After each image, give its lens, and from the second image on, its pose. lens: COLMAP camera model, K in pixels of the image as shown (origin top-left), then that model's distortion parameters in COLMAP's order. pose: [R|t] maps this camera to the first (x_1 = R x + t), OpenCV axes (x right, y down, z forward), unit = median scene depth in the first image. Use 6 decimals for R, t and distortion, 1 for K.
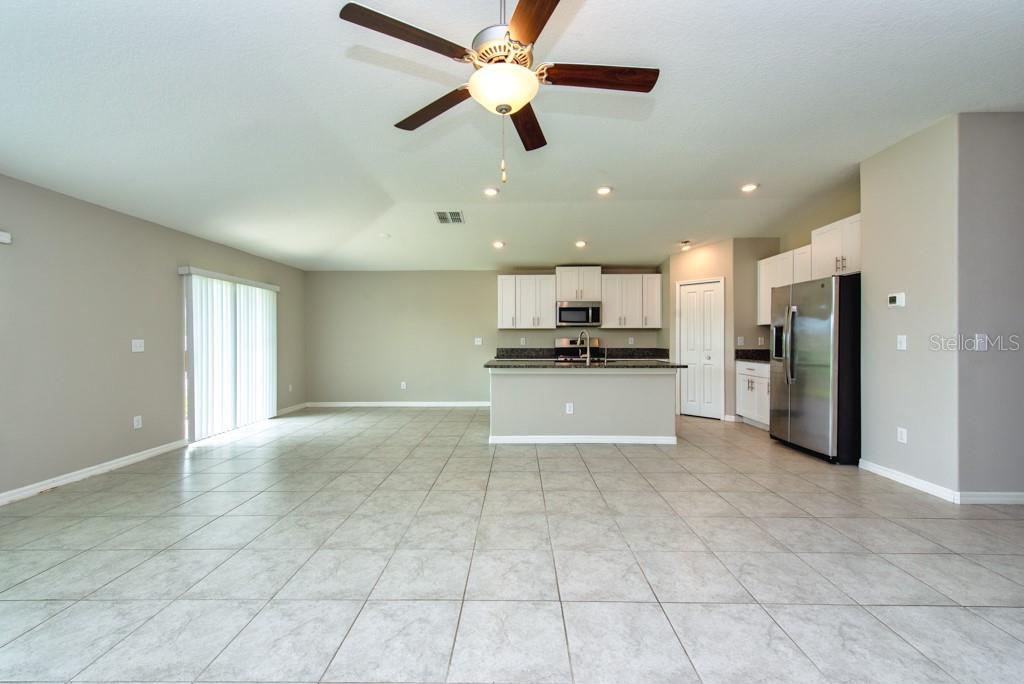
lens RADIAL K [[398.2, 0, 484.5], [0, 398.2, 343.1], [0, 0, 1]] dist [0.006537, -0.000070]
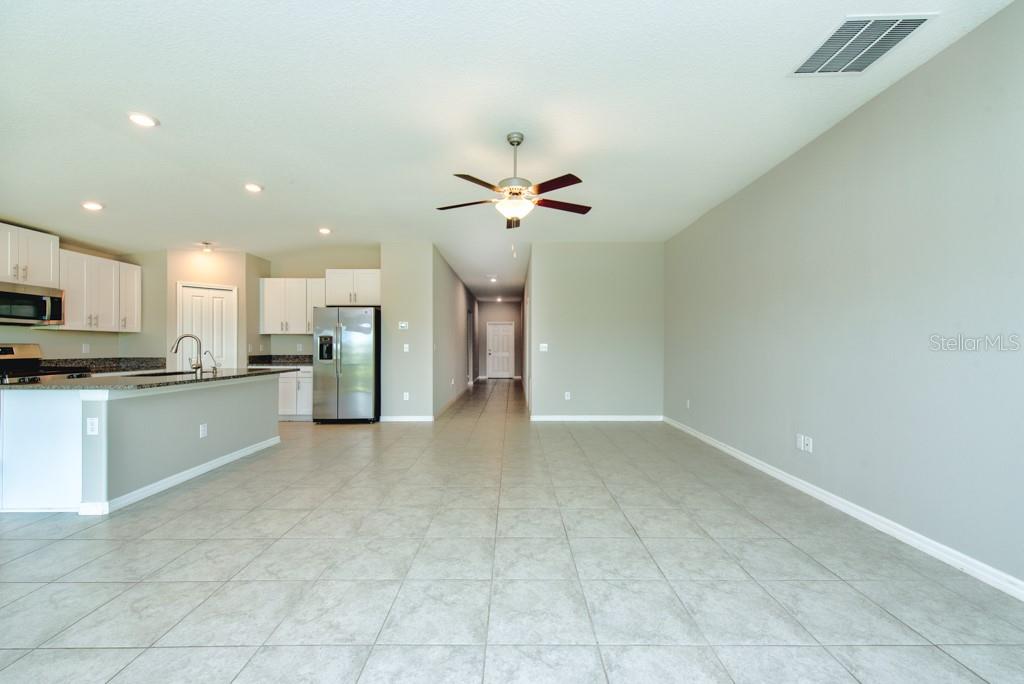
lens RADIAL K [[427.1, 0, 526.2], [0, 427.1, 345.5], [0, 0, 1]] dist [0.007975, -0.000364]
pose [[-0.079333, 0.006211, 0.996829, -0.539417], [0.011682, 0.999918, -0.005301, 0.002589], [-0.996780, 0.011224, -0.079399, 0.312284]]
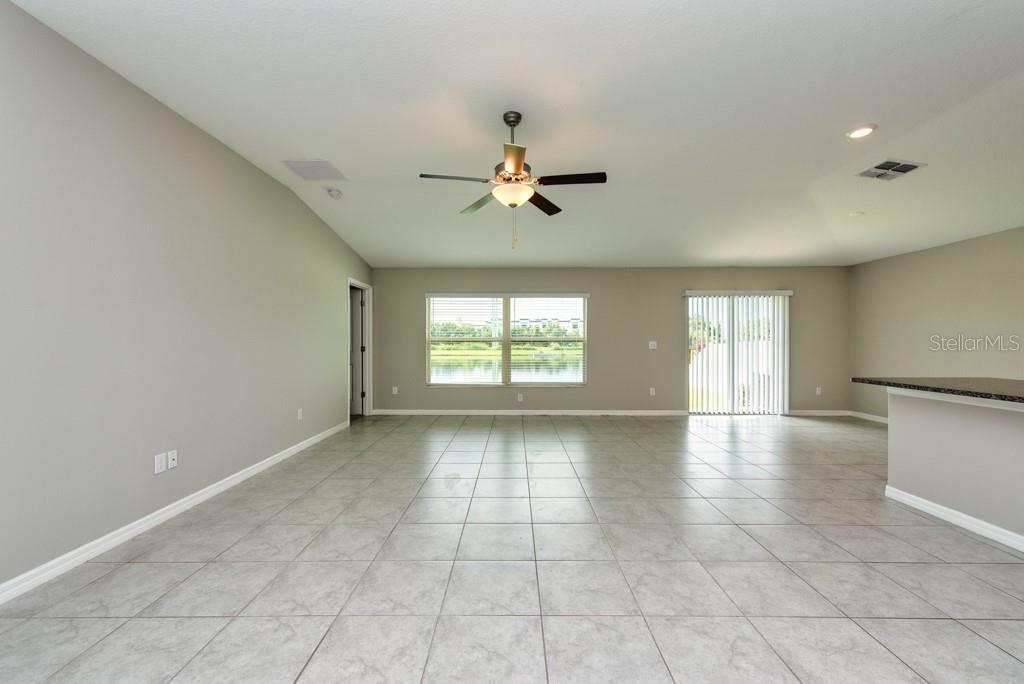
lens RADIAL K [[406.5, 0, 544.4], [0, 406.5, 344.6], [0, 0, 1]] dist [0.000448, -0.000108]
pose [[0.079251, 0.008720, -0.996817, 0.491313], [-0.009925, 0.999919, 0.007958, -0.003273], [0.996805, 0.009263, 0.079332, 0.274071]]
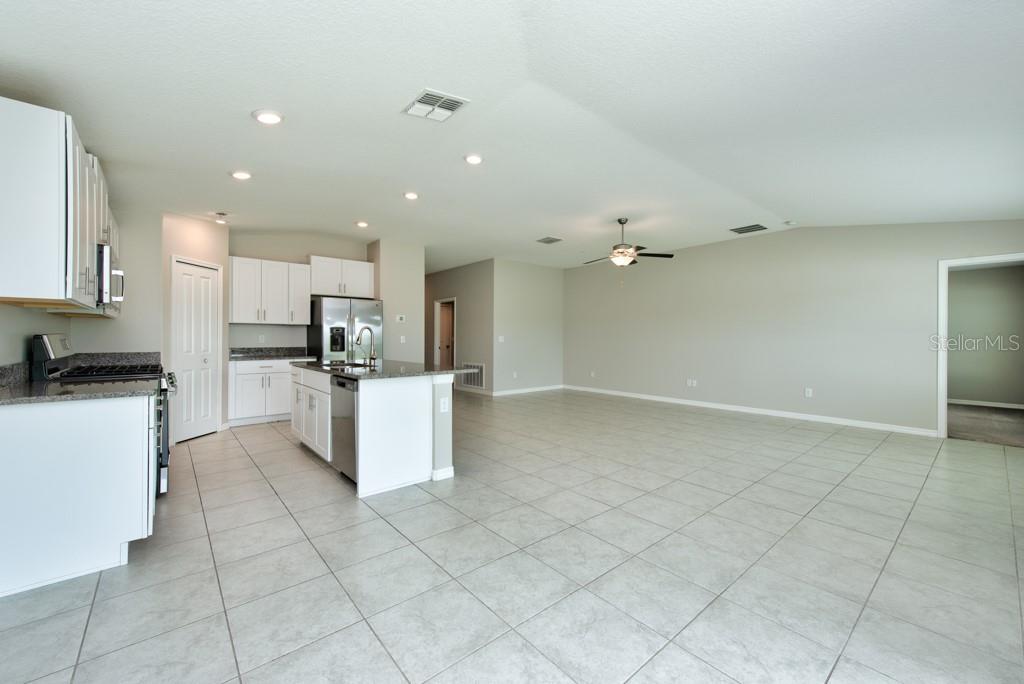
lens RADIAL K [[424.3, 0, 531.9], [0, 424.3, 338.0], [0, 0, 1]] dist [0.008250, -0.000007]
pose [[-0.736925, 0.002025, 0.675972, -0.489428], [0.007961, 0.999952, 0.005682, -0.008169], [-0.675928, 0.009569, -0.736906, 1.142505]]
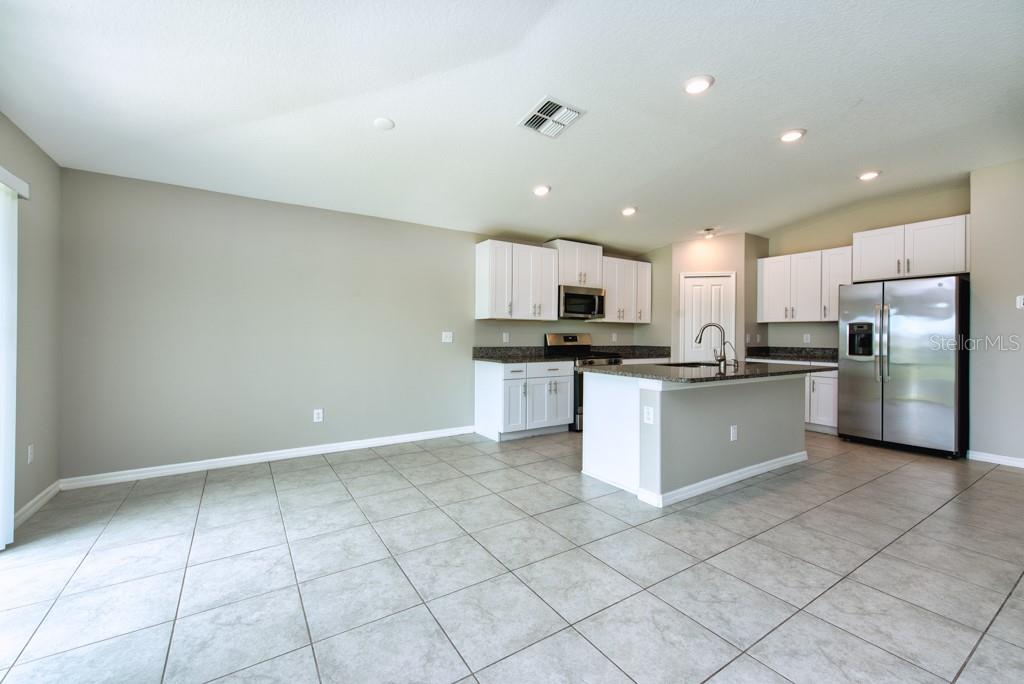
lens RADIAL K [[416.2, 0, 487.0], [0, 416.2, 334.5], [0, 0, 1]] dist [0.009947, -0.000370]
pose [[0.815523, 0.010249, 0.578634, -0.435751], [-0.003329, 0.999910, -0.013020, 0.000550], [-0.578715, 0.008692, 0.815483, 0.490207]]
